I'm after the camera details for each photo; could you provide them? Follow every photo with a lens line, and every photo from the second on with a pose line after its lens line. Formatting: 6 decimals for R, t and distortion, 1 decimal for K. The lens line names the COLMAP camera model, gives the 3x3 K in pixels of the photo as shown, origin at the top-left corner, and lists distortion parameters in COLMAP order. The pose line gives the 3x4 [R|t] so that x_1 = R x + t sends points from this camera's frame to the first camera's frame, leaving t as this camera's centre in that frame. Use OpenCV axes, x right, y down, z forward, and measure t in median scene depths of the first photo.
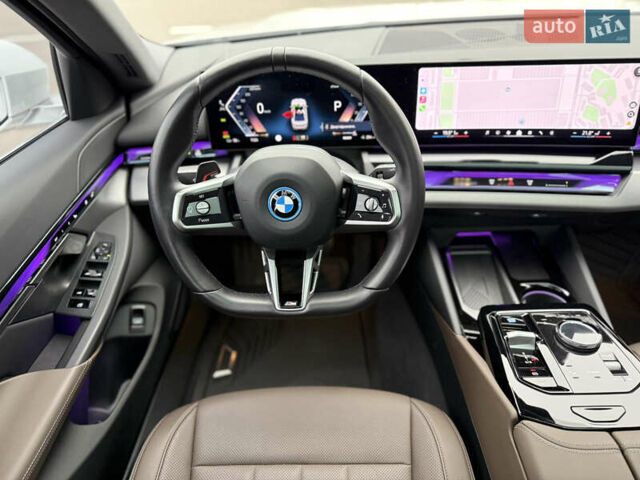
lens RADIAL K [[442.4, 0, 320.0], [0, 442.4, 240.0], [0, 0, 1]] dist [0.034866, -0.002930]
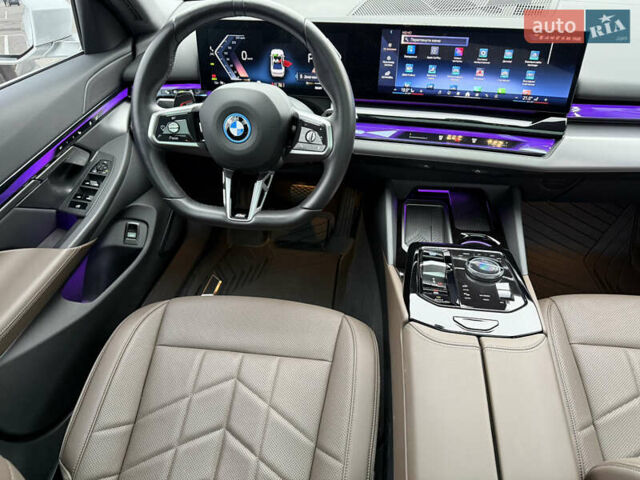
lens RADIAL K [[442.4, 0, 320.0], [0, 442.4, 240.0], [0, 0, 1]] dist [0.034866, -0.002930]
pose [[0.992657, 0.099778, -0.068383, 0.198555], [-0.096532, 0.994111, 0.049248, 0.107565], [0.072895, -0.042286, 0.996443, -0.159688]]
